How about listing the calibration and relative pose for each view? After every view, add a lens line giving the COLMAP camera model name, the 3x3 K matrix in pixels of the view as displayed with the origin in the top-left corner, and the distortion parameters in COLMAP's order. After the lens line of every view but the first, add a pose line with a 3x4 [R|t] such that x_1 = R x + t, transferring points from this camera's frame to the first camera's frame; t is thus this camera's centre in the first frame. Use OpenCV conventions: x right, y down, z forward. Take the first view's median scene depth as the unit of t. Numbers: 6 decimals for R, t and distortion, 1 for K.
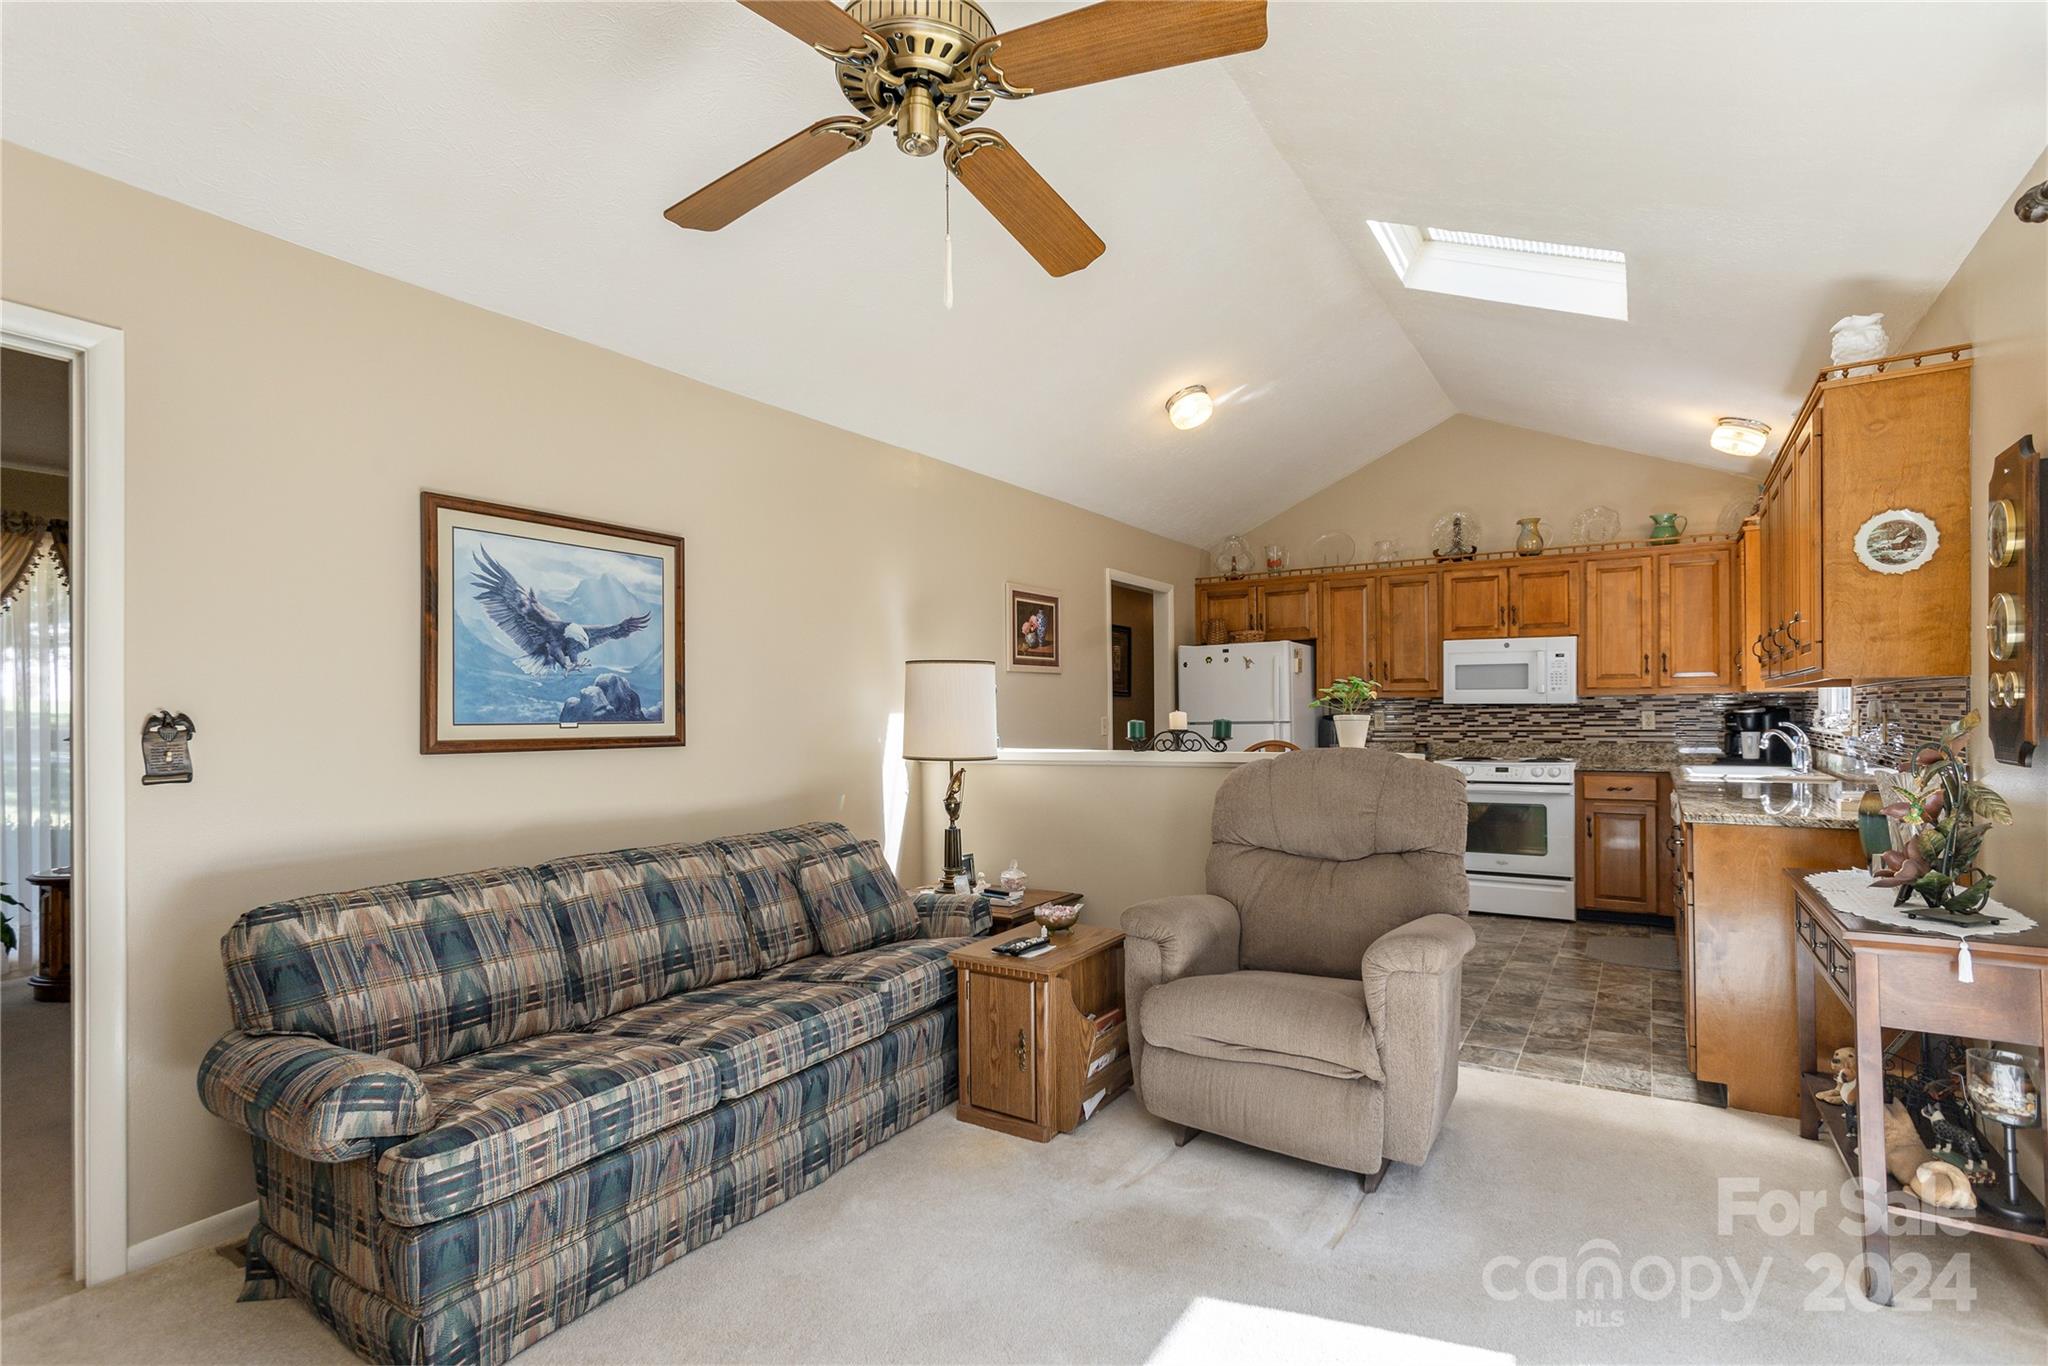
lens RADIAL K [[973.9, 0, 1020.8], [0, 973.9, 725.9], [0, 0, 1]] dist [-0.027038, 0.000940]
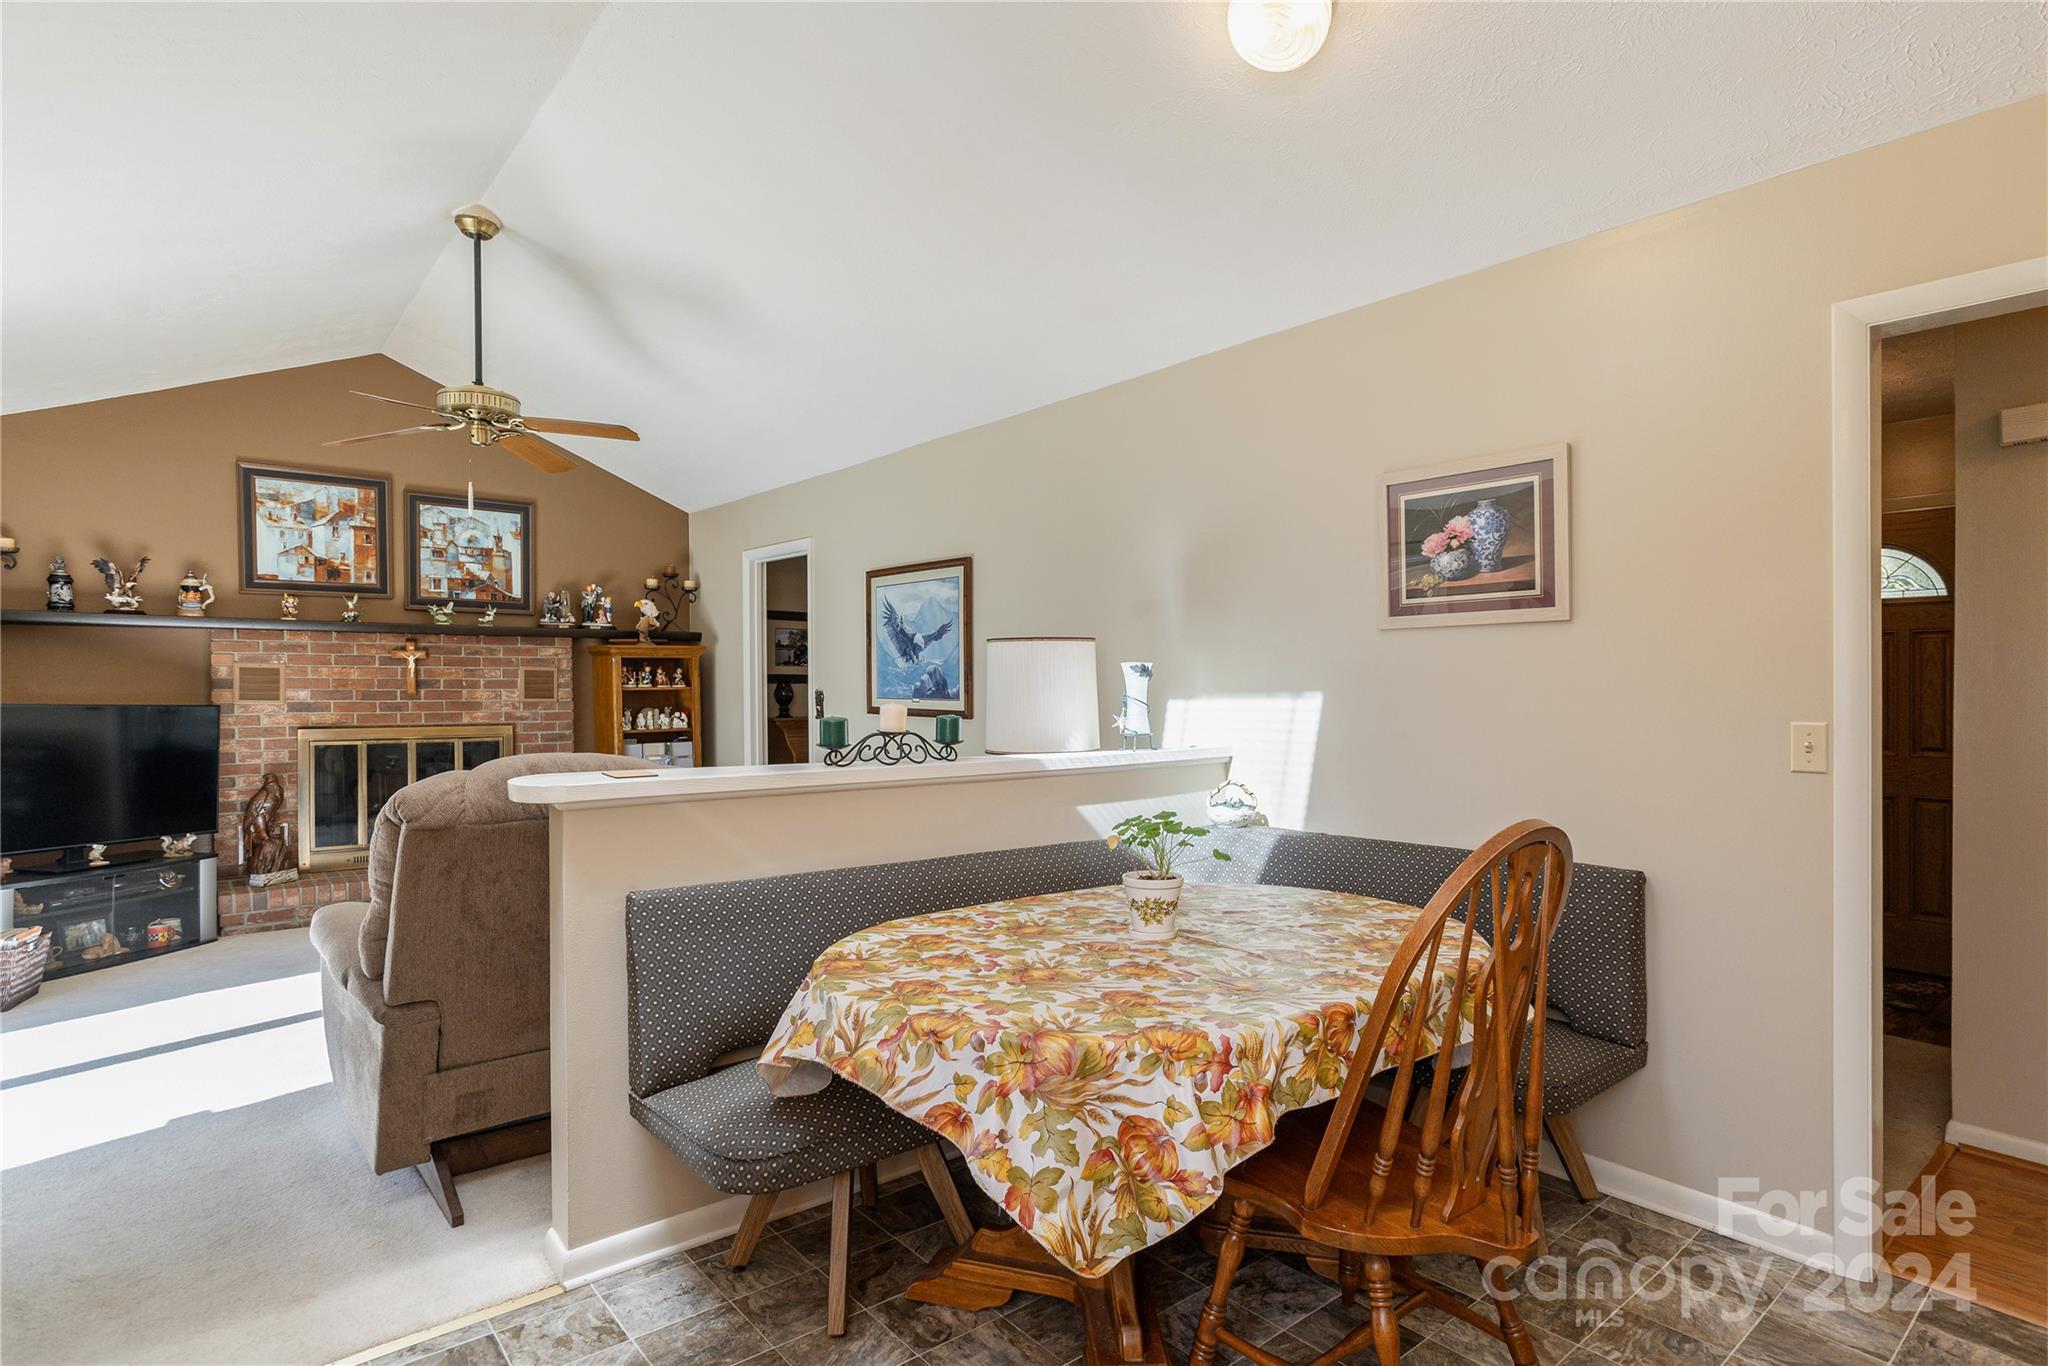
lens RADIAL K [[973.9, 0, 1022.8], [0, 973.9, 692.7], [0, 0, 1]] dist [-0.027038, 0.000940]
pose [[-0.257338, 0.020889, -0.966096, 1.011635], [-0.008565, 0.999678, 0.023896, -0.051800], [0.966283, 0.014424, -0.257077, 1.597372]]
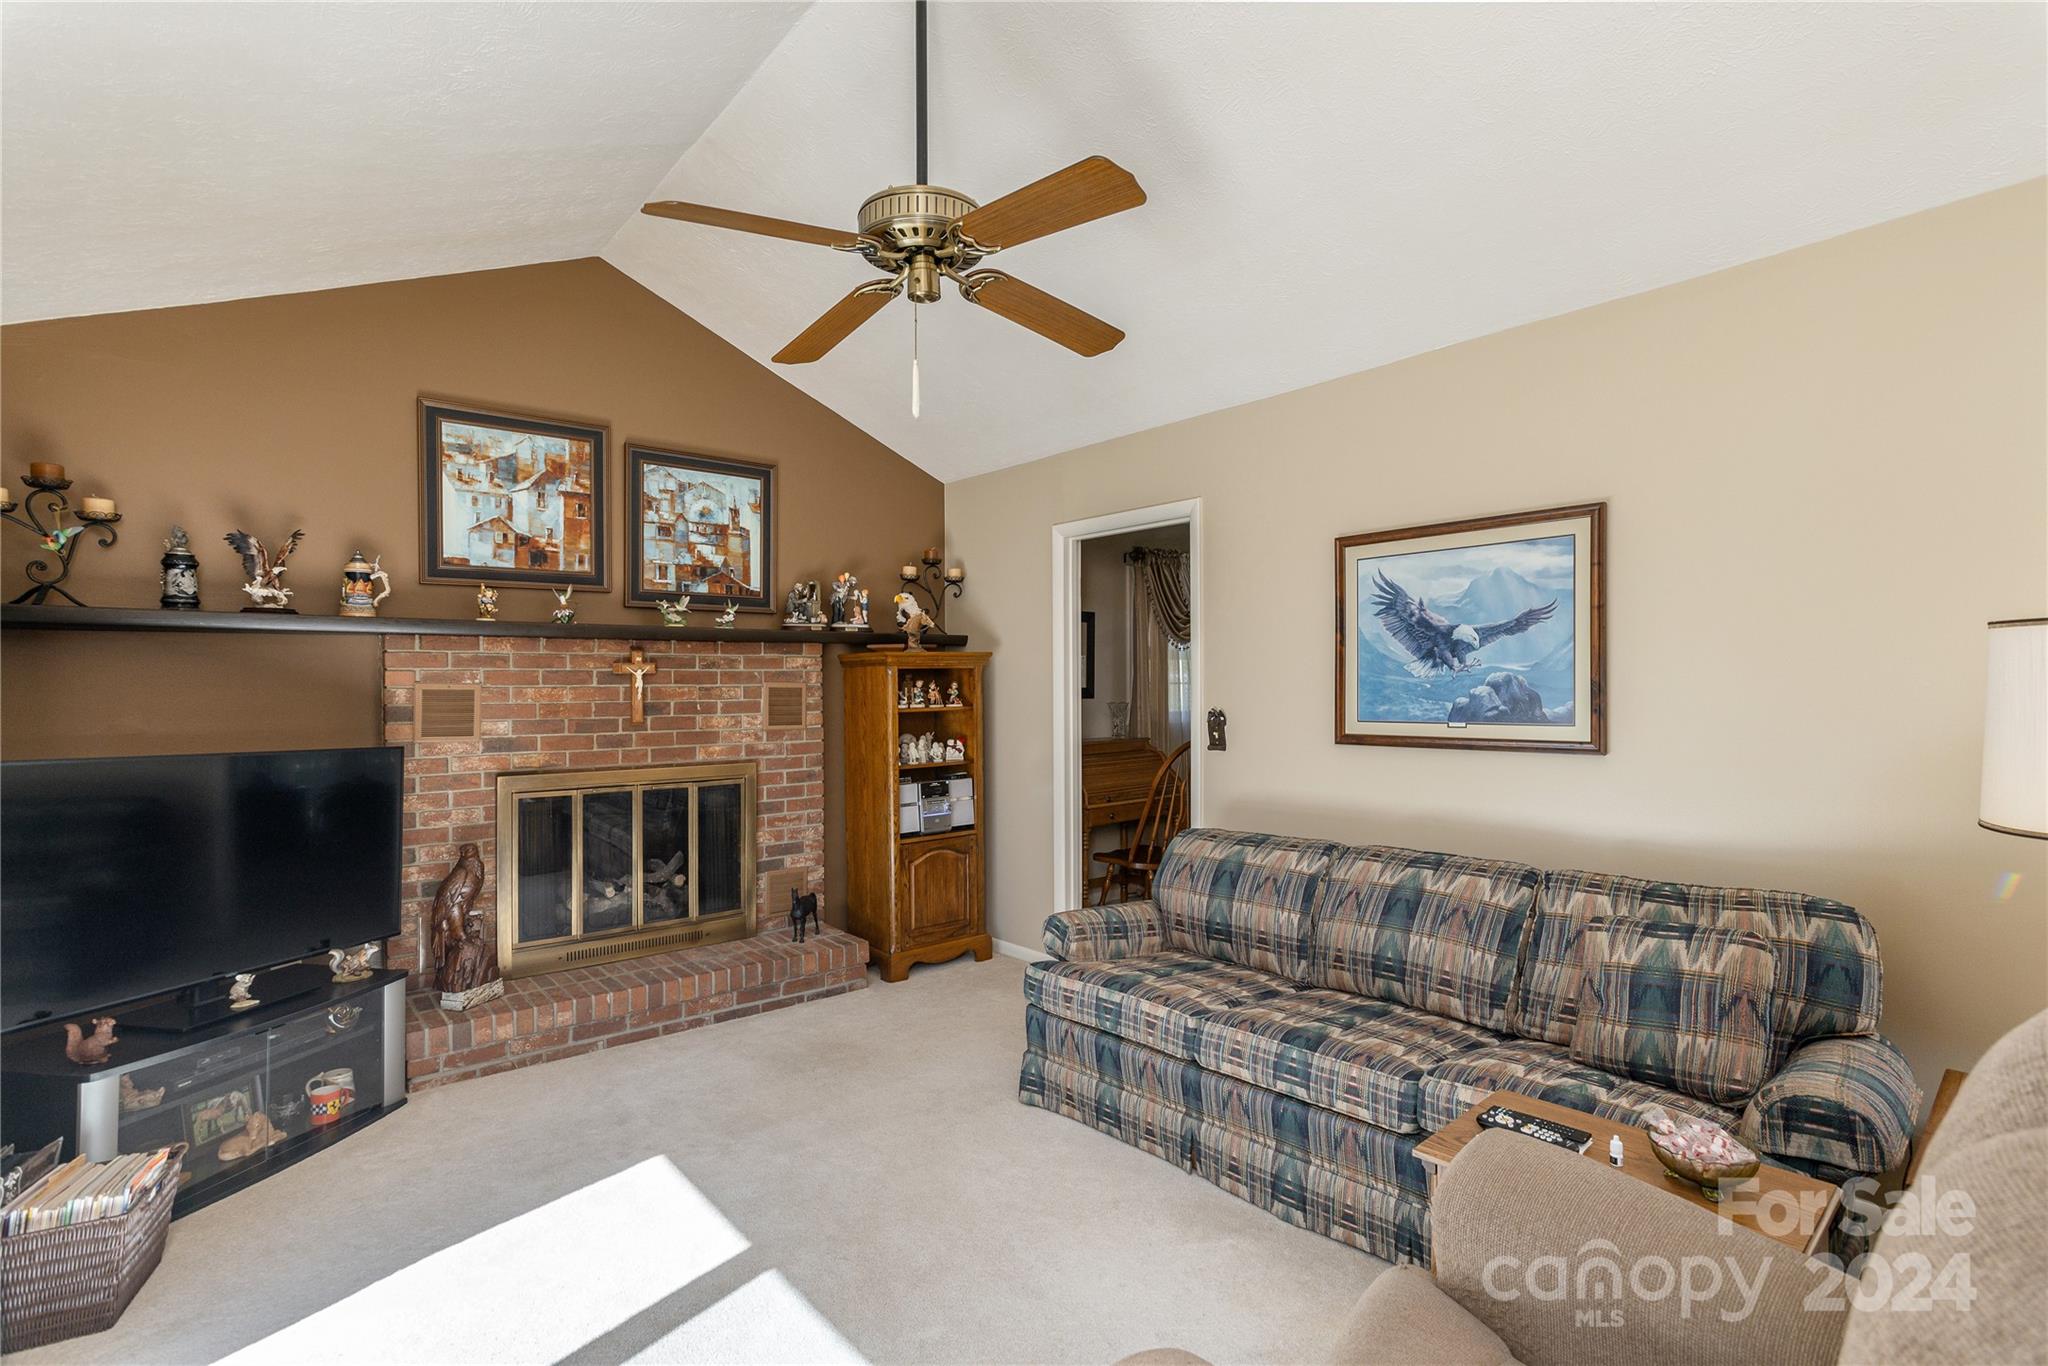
lens RADIAL K [[973.9, 0, 1026.3], [0, 973.9, 672.6], [0, 0, 1]] dist [-0.027038, 0.000940]
pose [[-0.282665, -0.002187, -0.959216, 0.658802], [0.006545, 0.999970, -0.004209, -0.055799], [0.959196, -0.007467, -0.282642, 0.869003]]
